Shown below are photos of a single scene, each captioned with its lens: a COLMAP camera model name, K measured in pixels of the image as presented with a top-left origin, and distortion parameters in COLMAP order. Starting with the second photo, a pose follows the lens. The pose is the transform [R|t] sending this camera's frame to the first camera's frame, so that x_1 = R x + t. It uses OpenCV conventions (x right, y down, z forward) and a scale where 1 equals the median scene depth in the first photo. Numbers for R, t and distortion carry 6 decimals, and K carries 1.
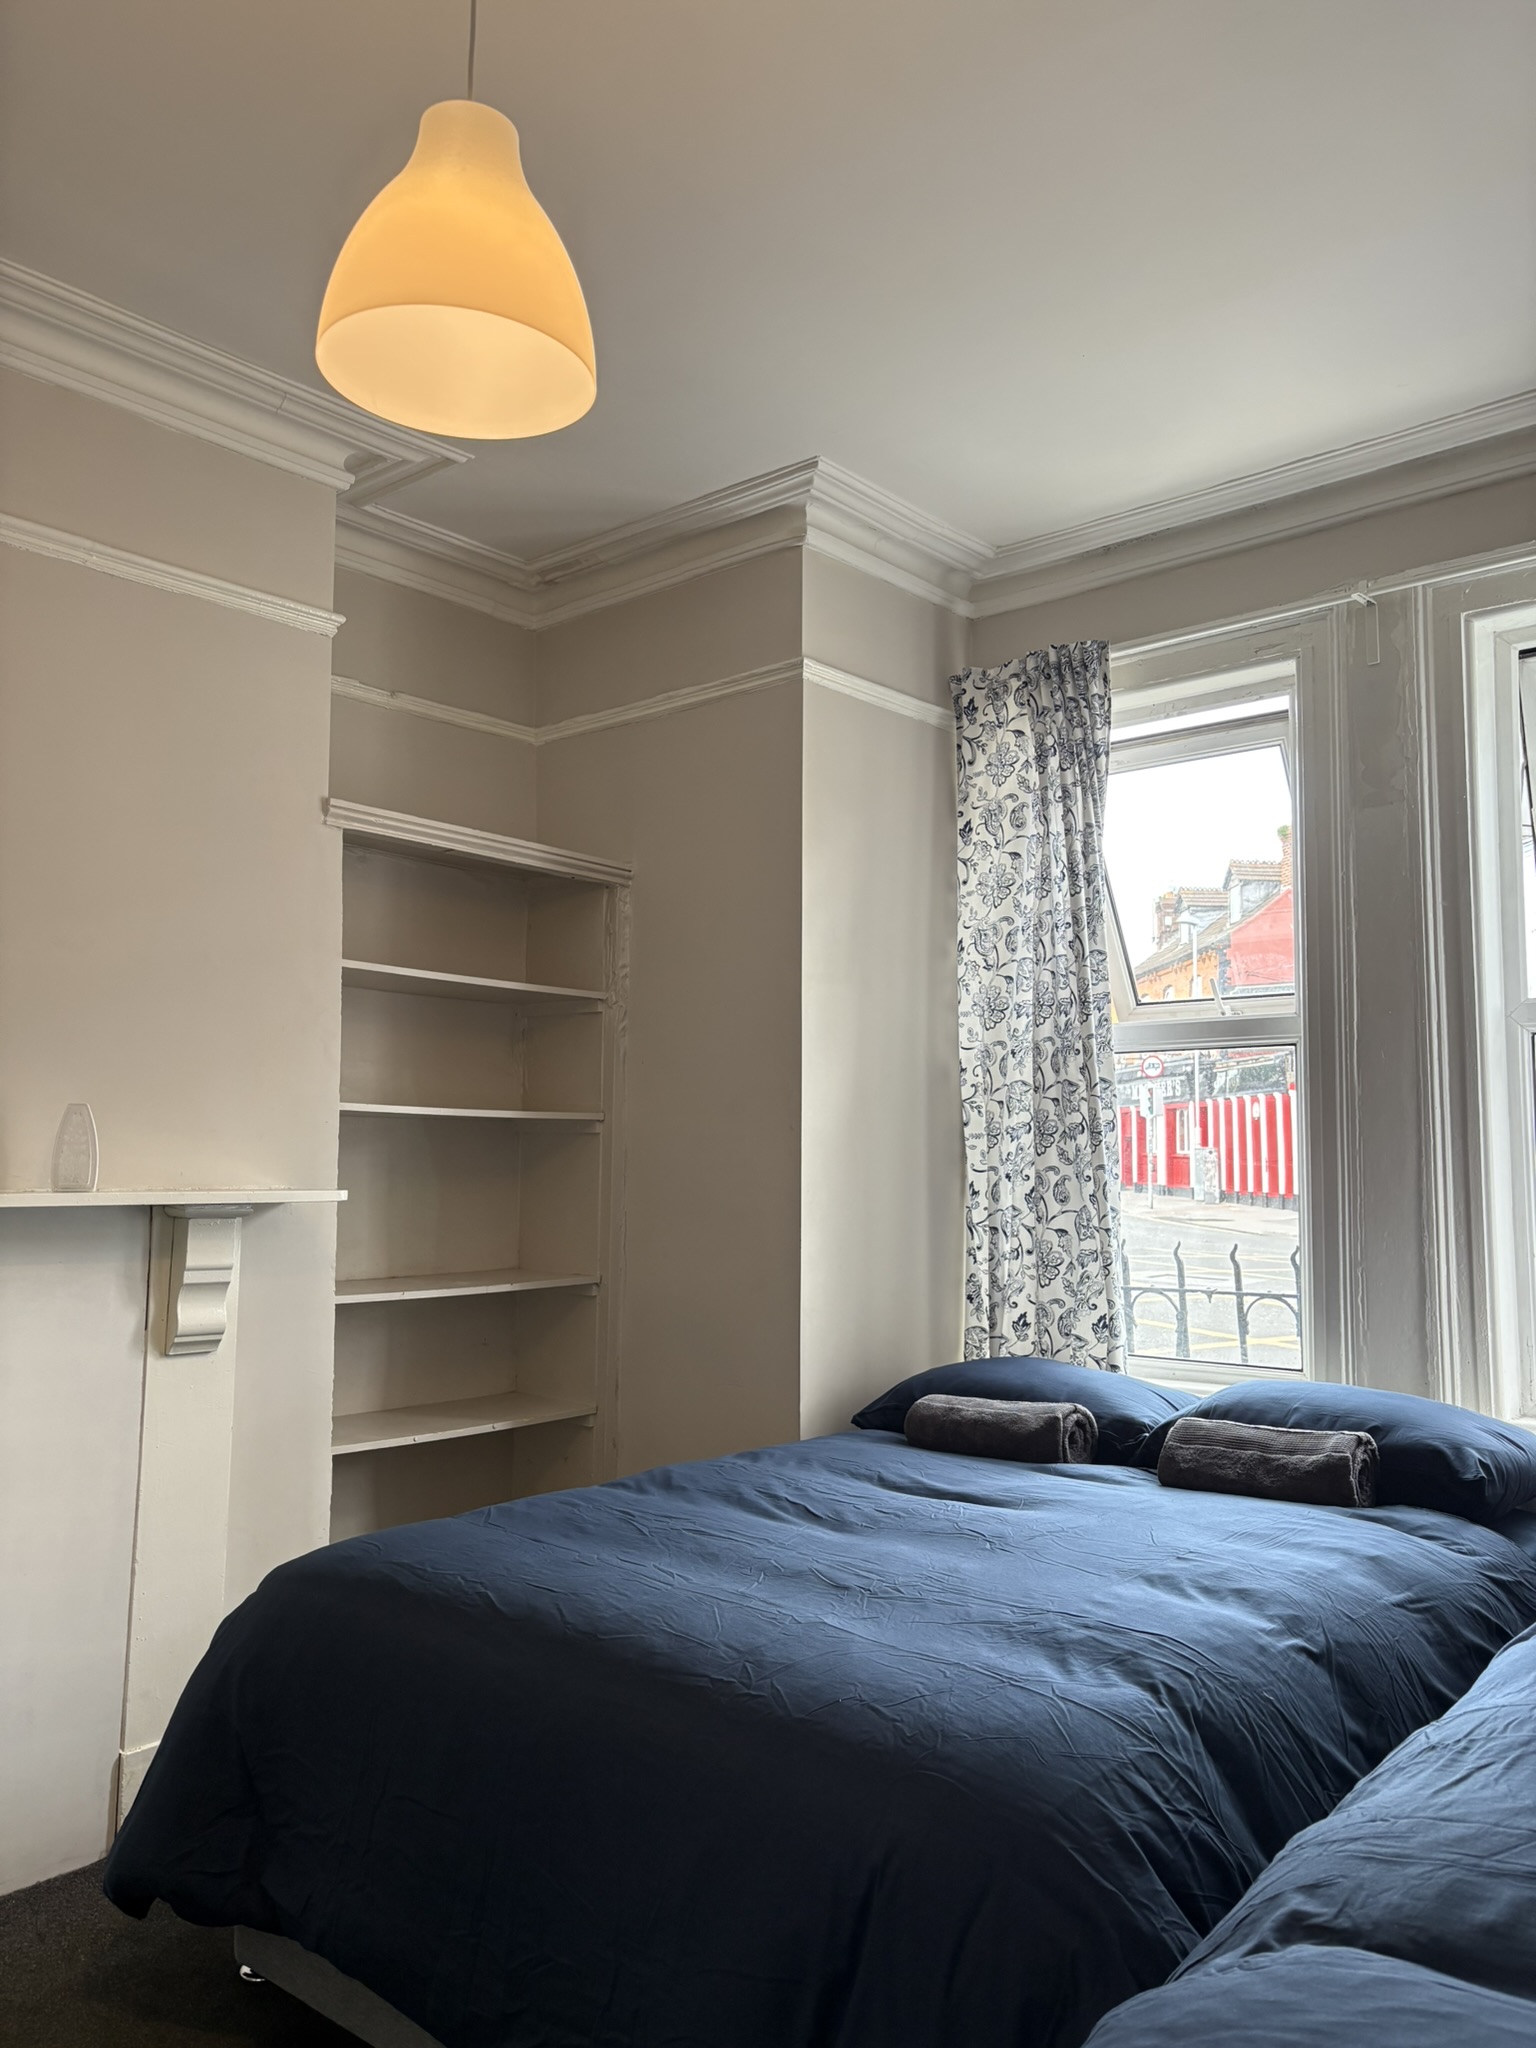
lens RADIAL K [[1555.0, 0, 768.0], [0, 1555.0, 1024.0], [0, 0, 1]] dist [0.048472, -0.060027]
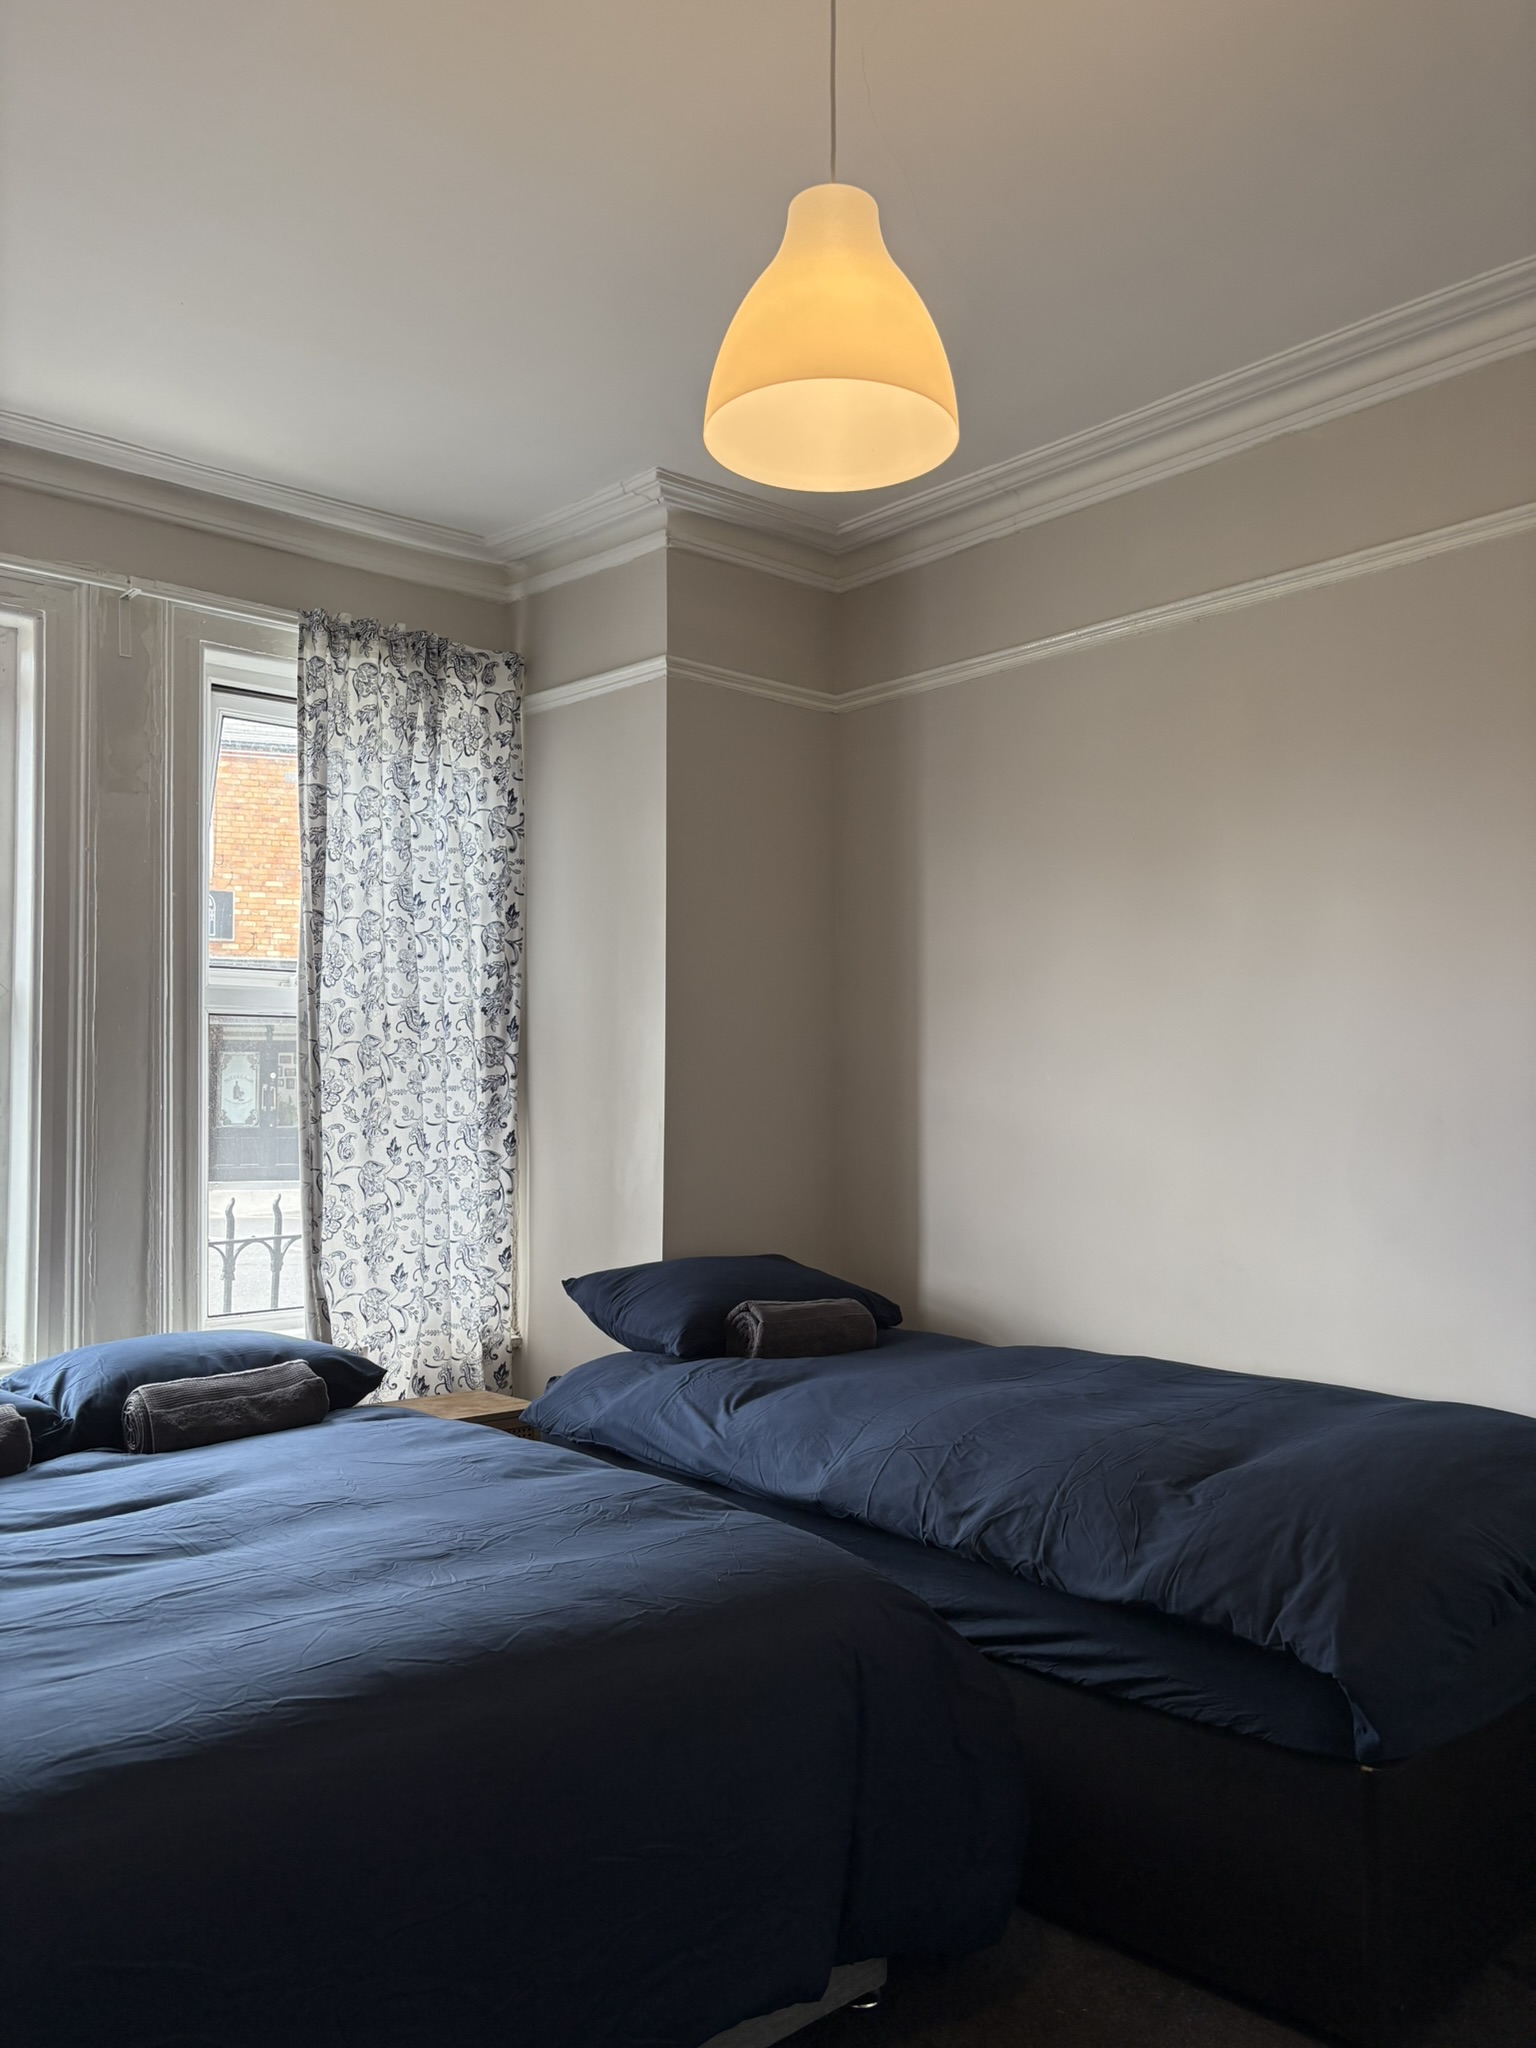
lens RADIAL K [[1558.8, 0, 761.3], [0, 1558.8, 1030.9], [0, 0, 1]] dist [0.145931, -0.378893]
pose [[0.137706, 0.027217, 0.990099, -0.615707], [-0.078187, 0.996802, -0.016527, 0.005894], [-0.987382, -0.075137, 0.139393, 0.418385]]
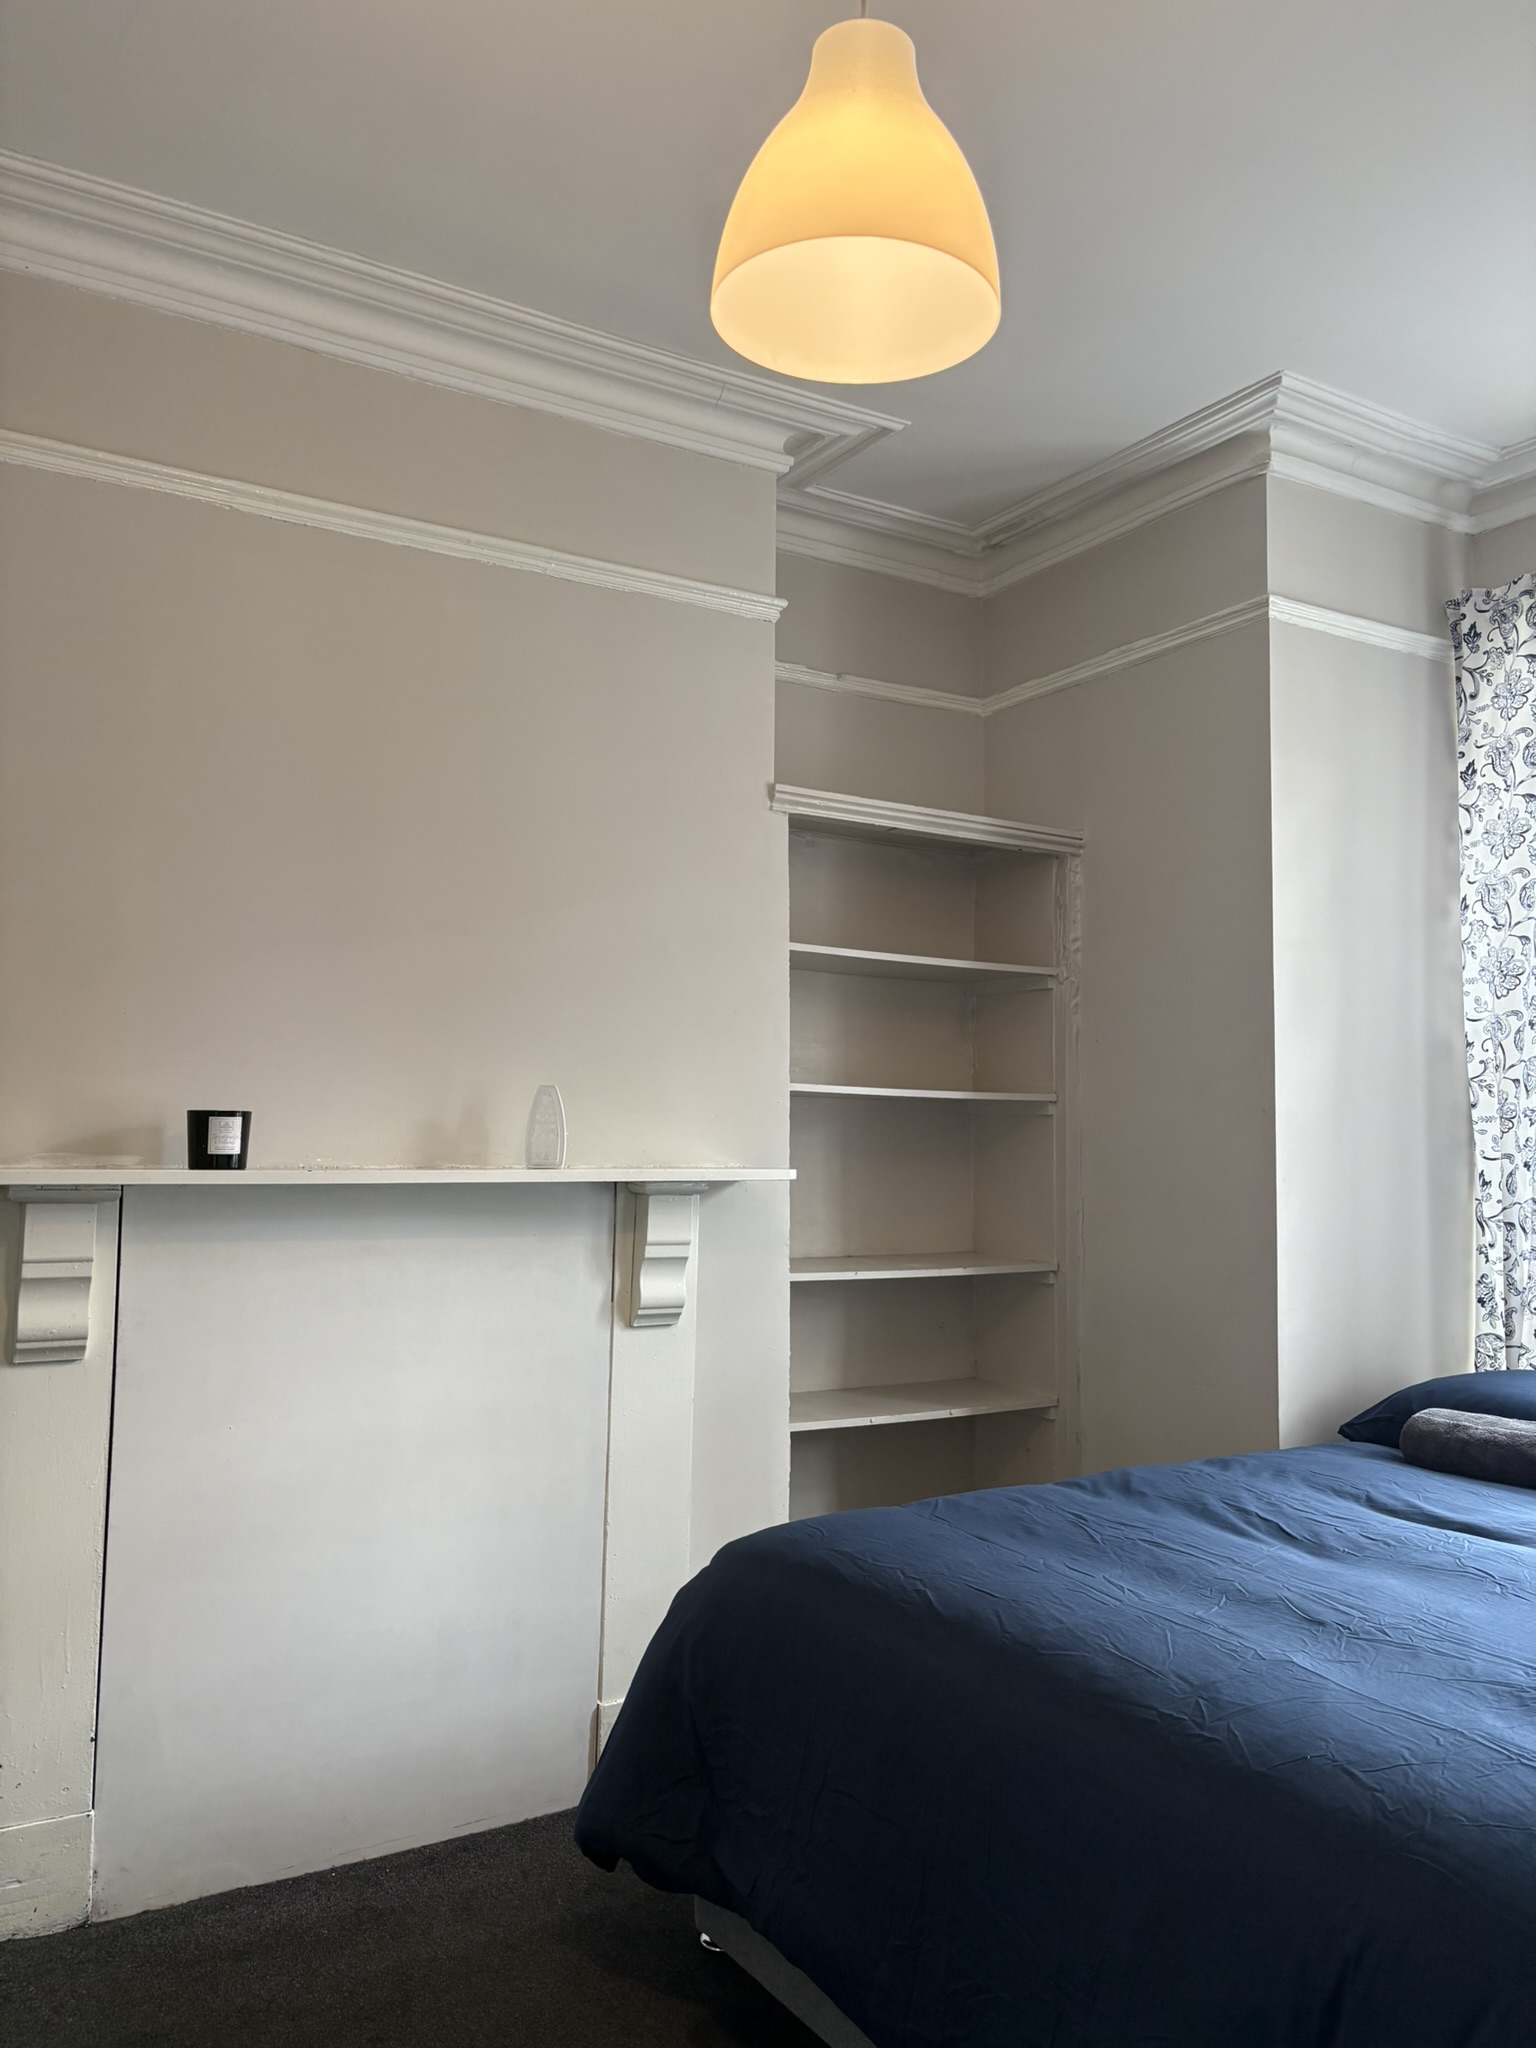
lens RADIAL K [[1555.0, 0, 768.0], [0, 1555.0, 1024.0], [0, 0, 1]] dist [0.048472, -0.060027]
pose [[0.954378, -0.016558, -0.298142, 0.012620], [0.019755, 0.999775, 0.007711, 0.003975], [0.297947, -0.013249, 0.954490, 0.035881]]
